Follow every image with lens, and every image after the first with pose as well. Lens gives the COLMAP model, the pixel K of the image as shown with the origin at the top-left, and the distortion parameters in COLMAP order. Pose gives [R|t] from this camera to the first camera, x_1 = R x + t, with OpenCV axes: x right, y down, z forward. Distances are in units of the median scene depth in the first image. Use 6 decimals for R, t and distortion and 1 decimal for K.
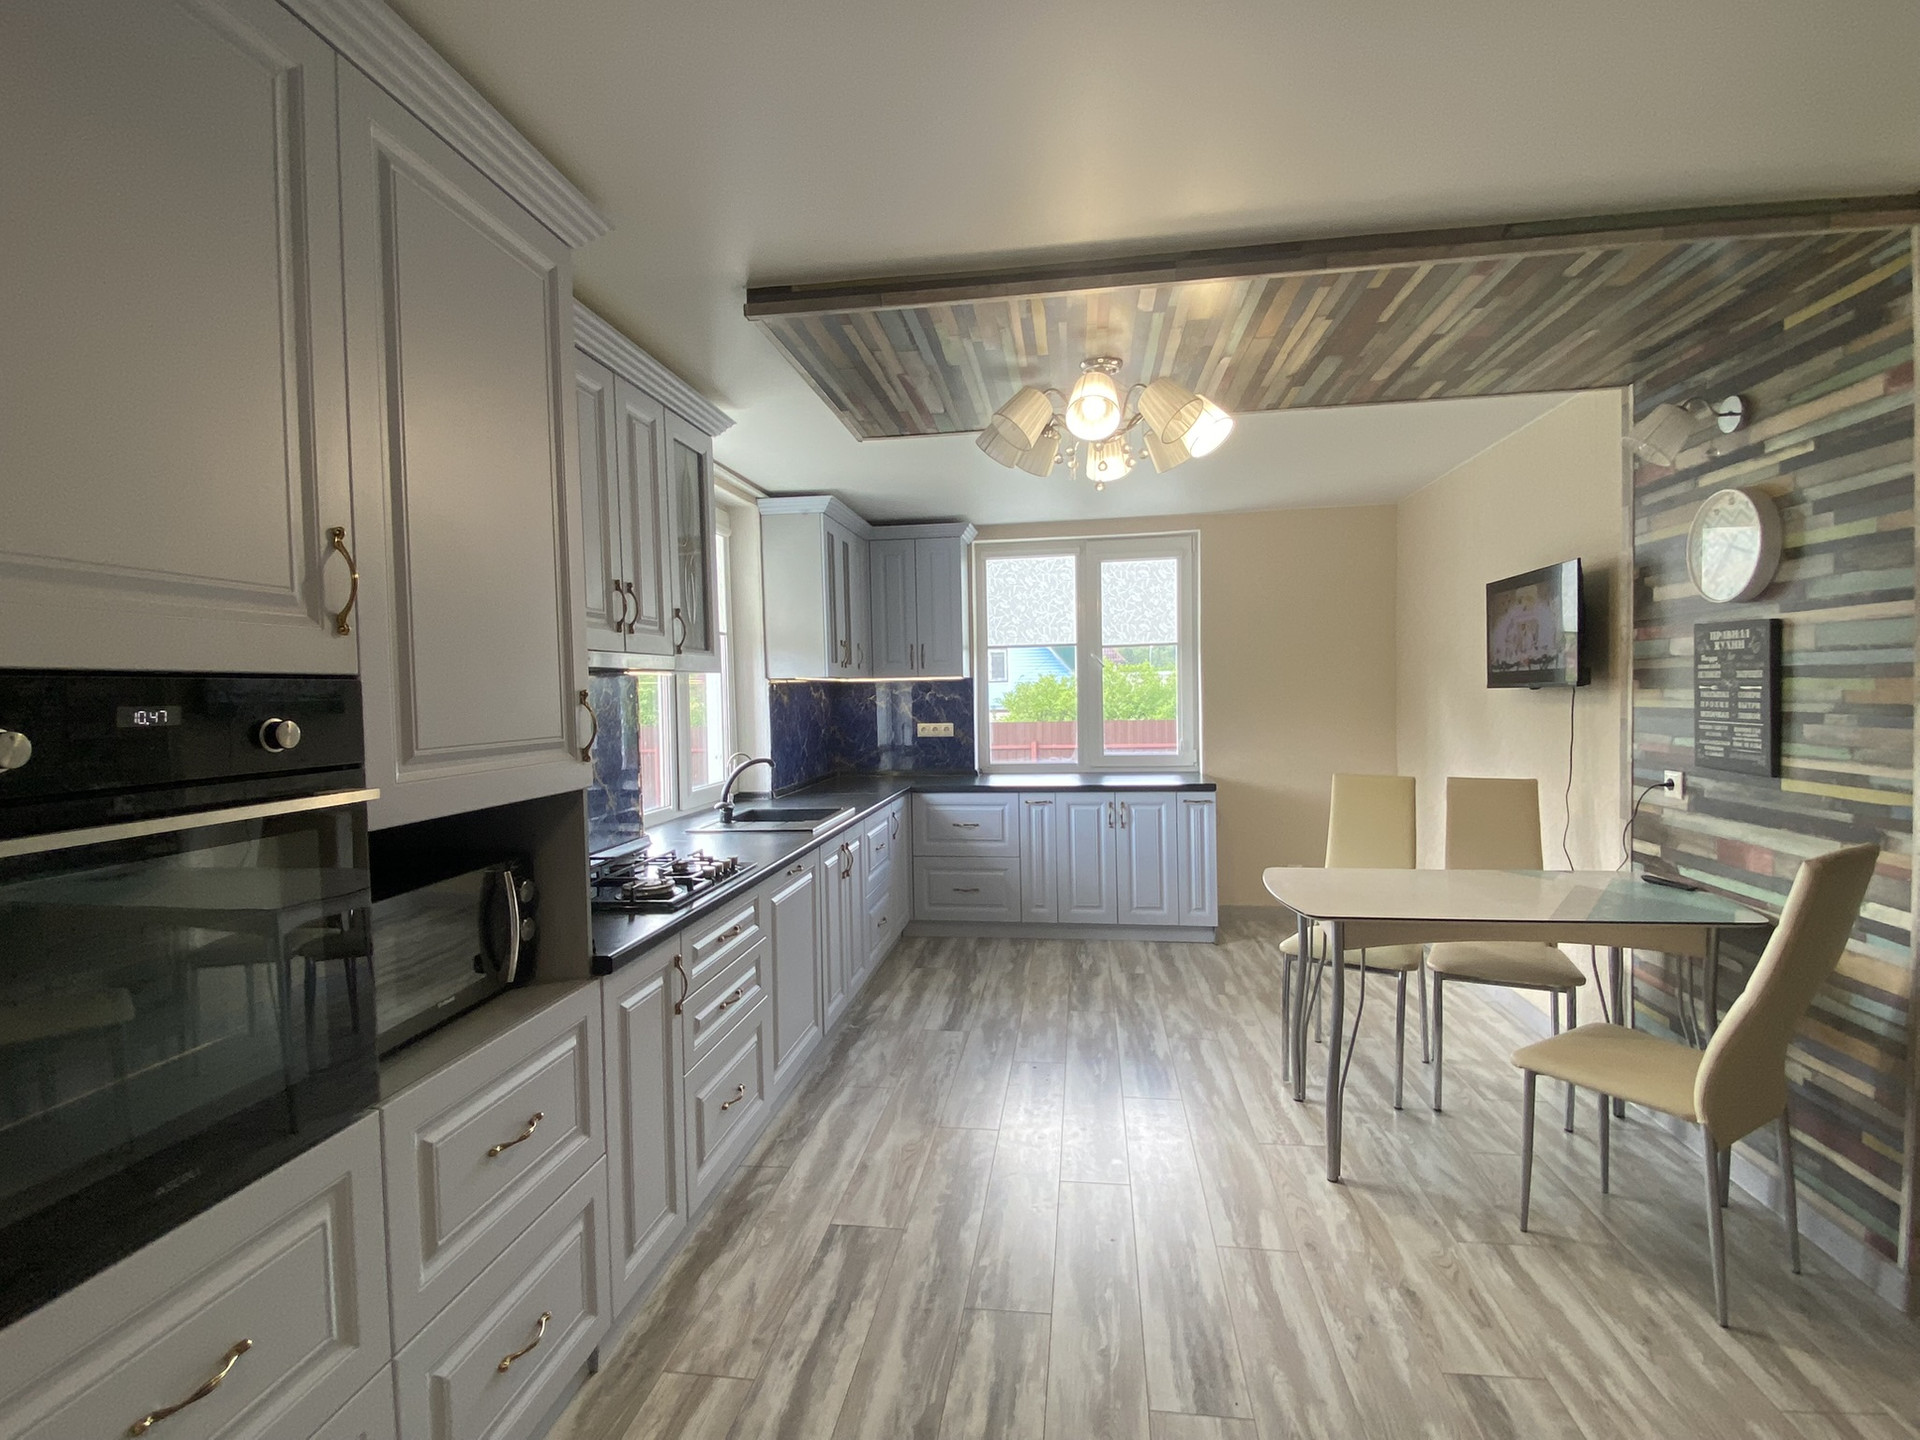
lens RADIAL K [[929.9, 0, 957.6], [0, 929.9, 722.4], [0, 0, 1]] dist [-0.000921, -0.000824]
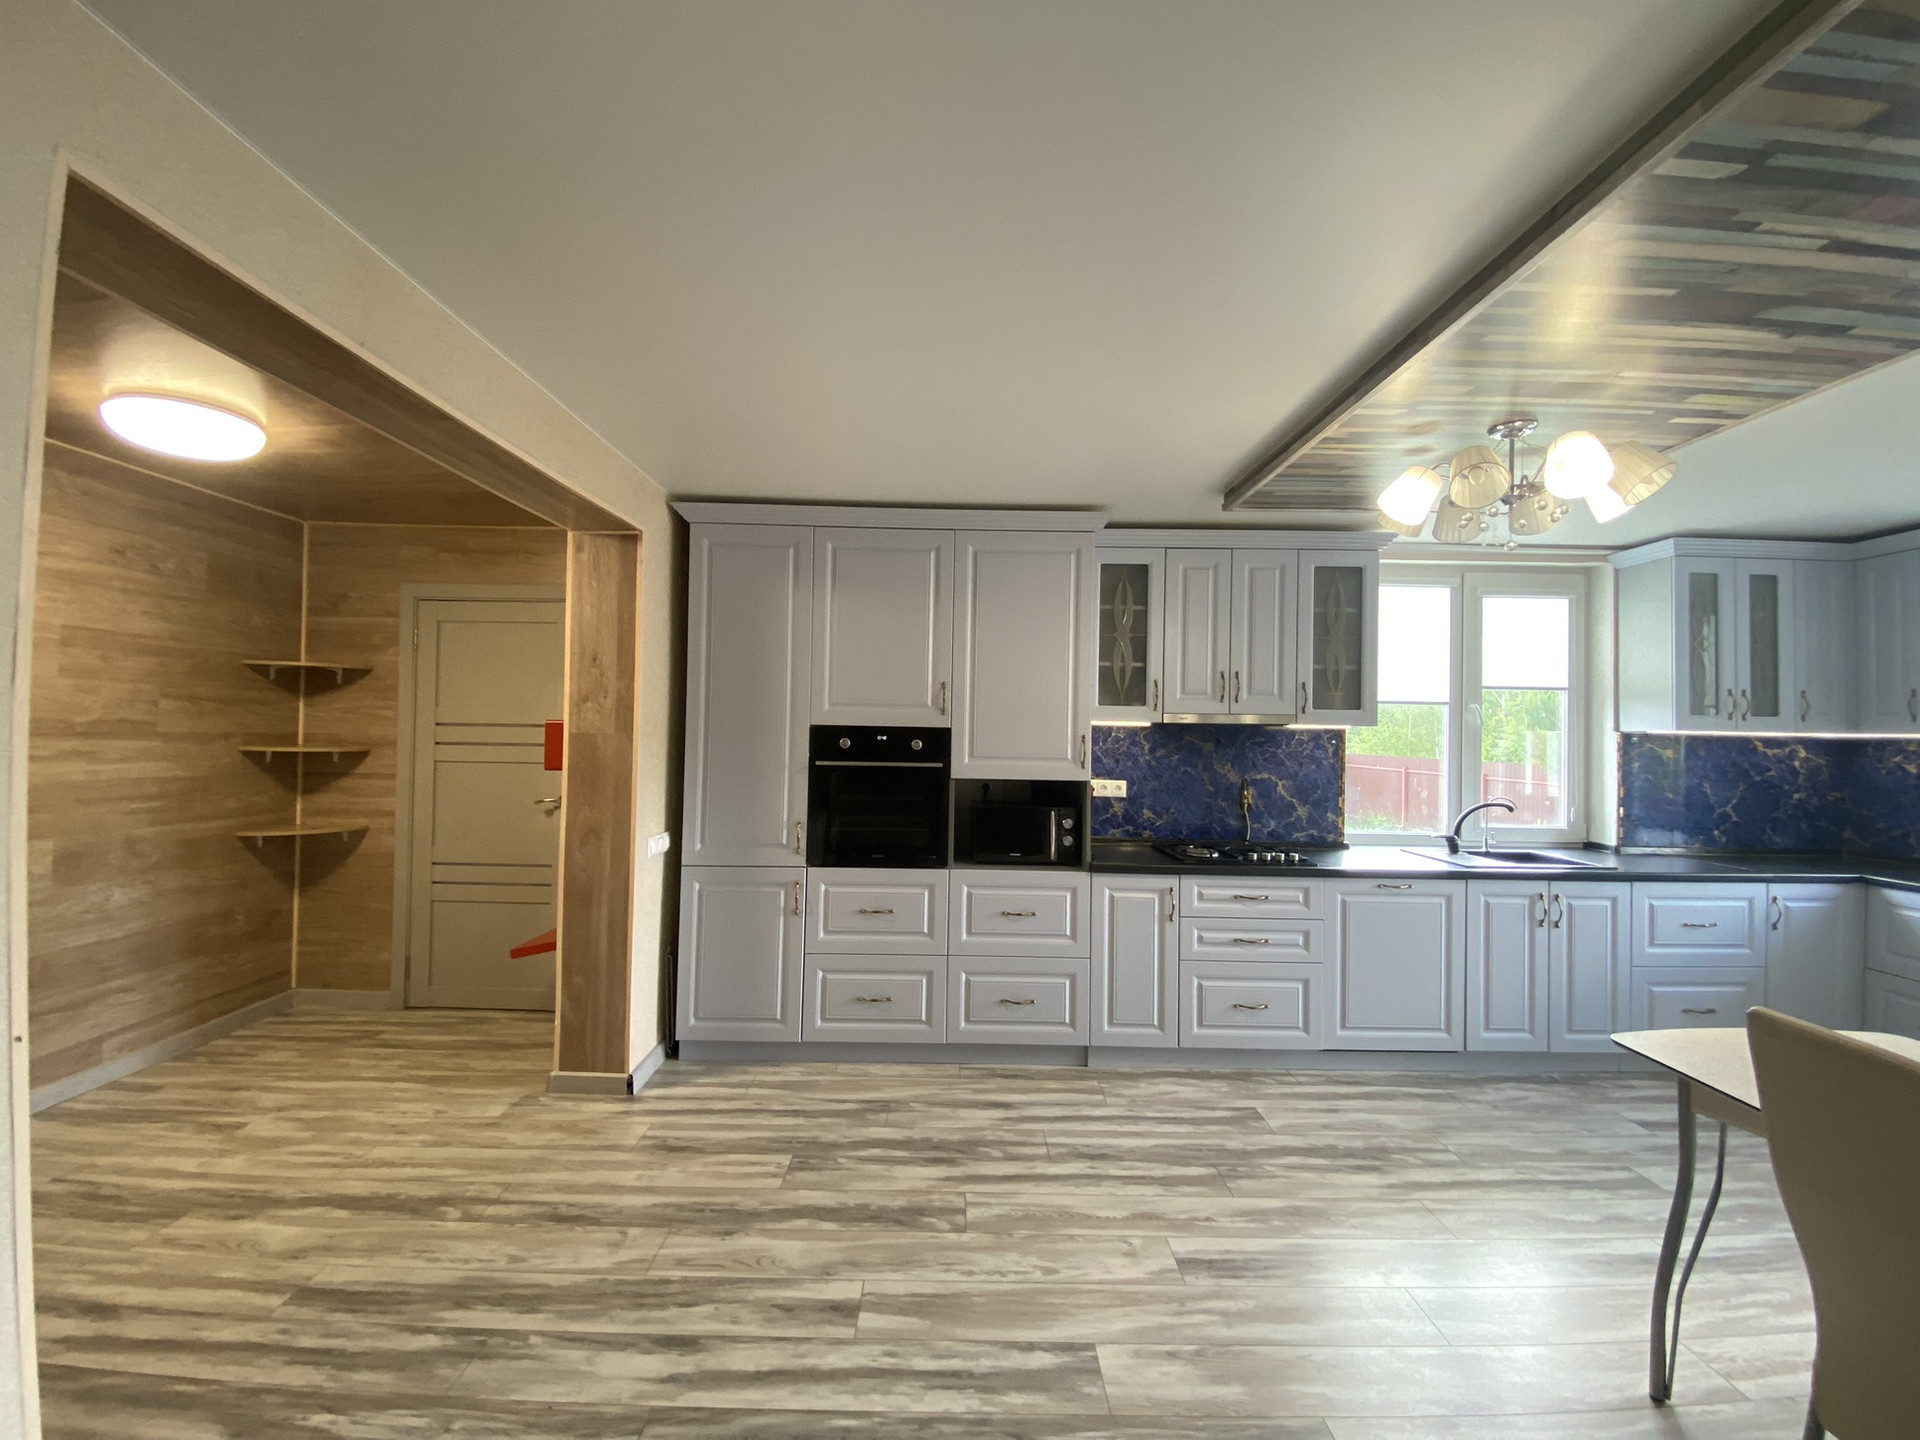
lens RADIAL K [[807.3, 0, 964.1], [0, 807.3, 722.8], [0, 0, 1]] dist [0.000336, -0.000148]
pose [[0.144880, 0.017890, -0.989288, 1.046684], [-0.054683, 0.998453, 0.010047, -0.049842], [0.987937, 0.052642, 0.145634, 0.339054]]
